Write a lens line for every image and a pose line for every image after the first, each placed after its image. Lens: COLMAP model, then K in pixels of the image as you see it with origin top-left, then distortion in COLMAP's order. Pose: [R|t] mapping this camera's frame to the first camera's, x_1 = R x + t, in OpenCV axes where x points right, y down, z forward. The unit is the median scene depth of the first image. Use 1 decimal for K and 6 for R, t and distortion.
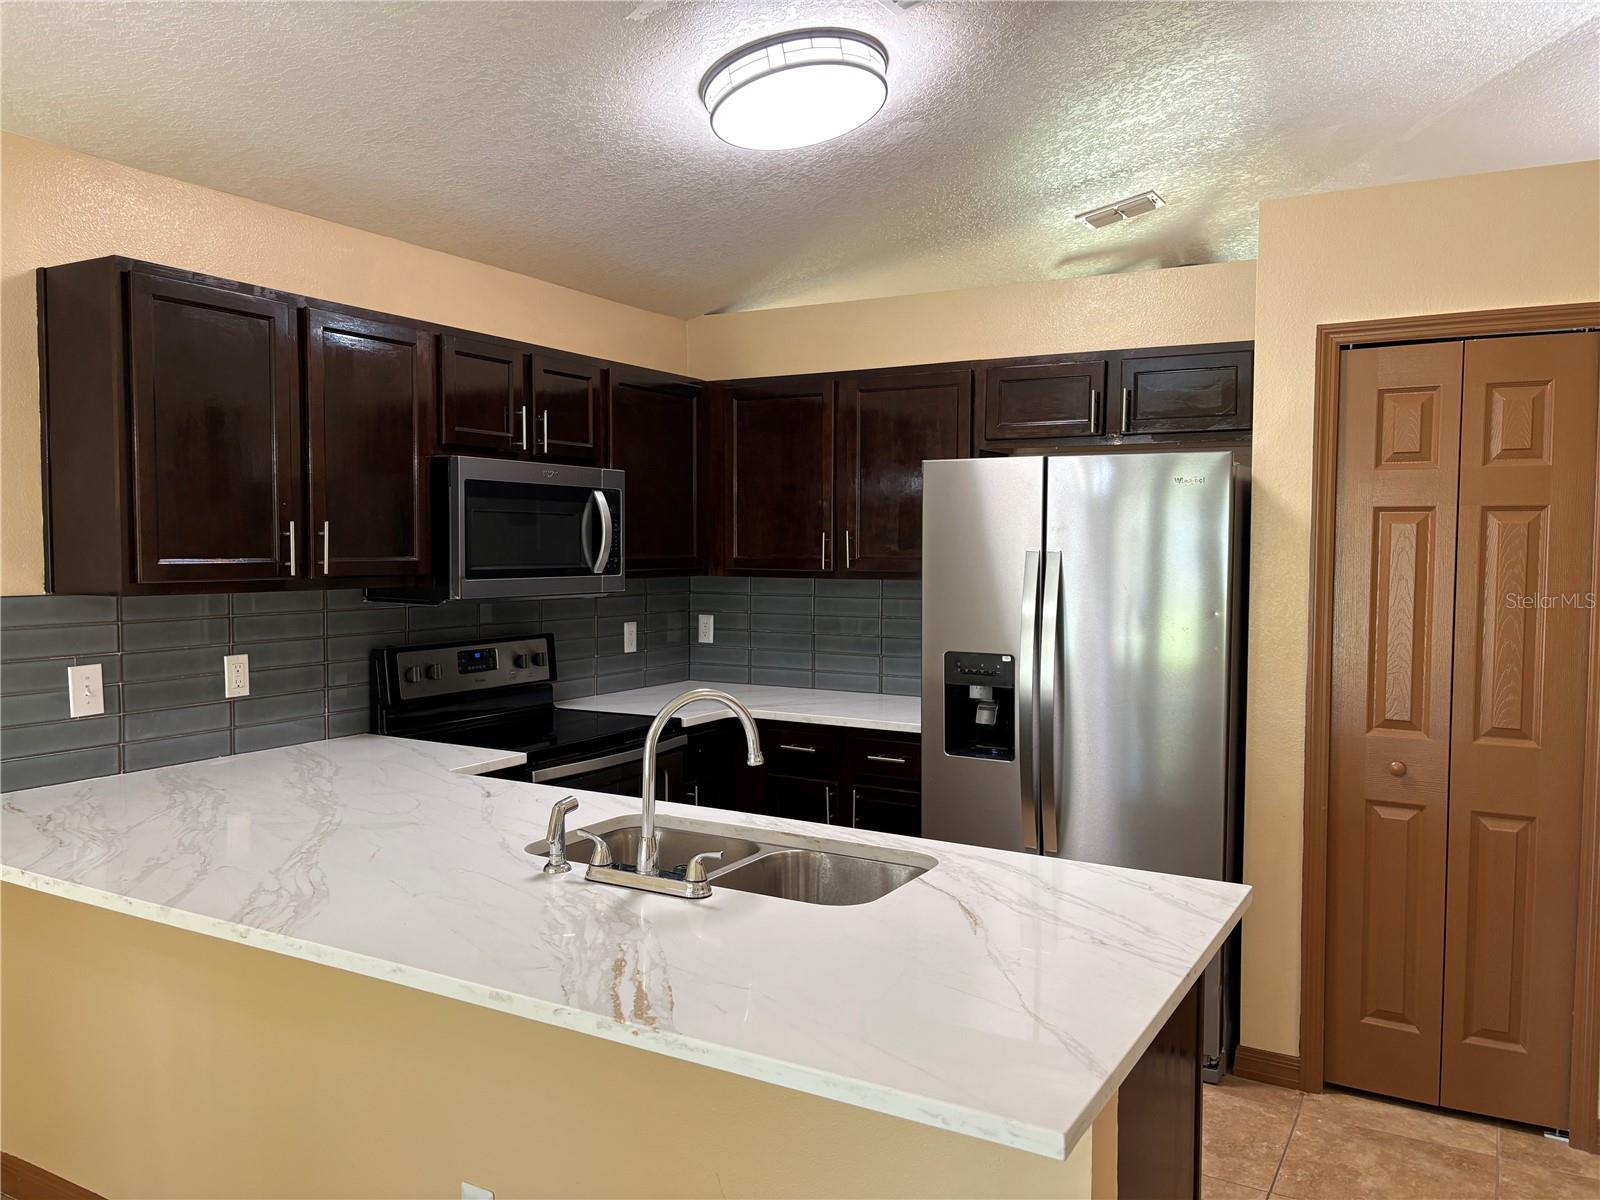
lens RADIAL K [[1212.5, 0, 799.9], [0, 1212.5, 597.2], [0, 0, 1]] dist [0.050130, -0.063121]
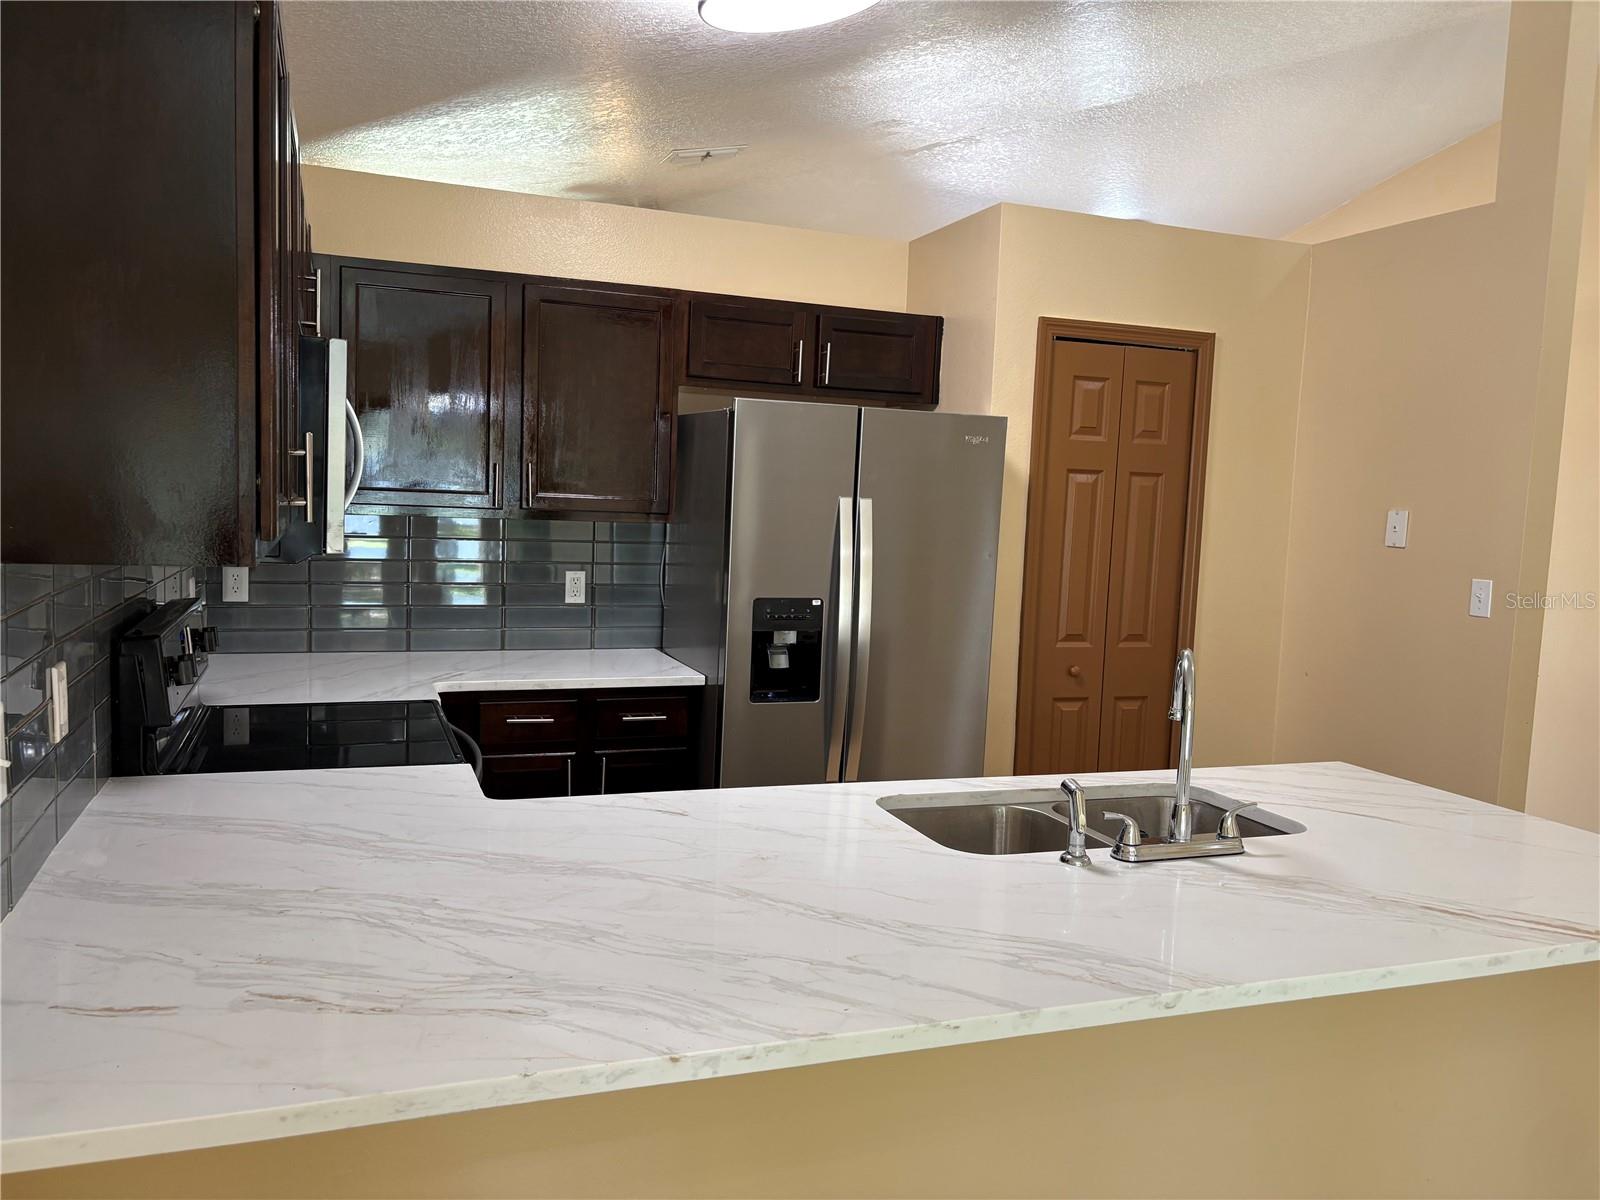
lens RADIAL K [[1212.5, 0, 799.2], [0, 1212.5, 608.0], [0, 0, 1]] dist [0.050130, -0.063121]
pose [[0.638244, -0.053457, 0.767976, -0.713160], [-0.000445, 0.997560, 0.069808, -0.017943], [-0.769834, -0.044897, 0.636663, 0.419826]]
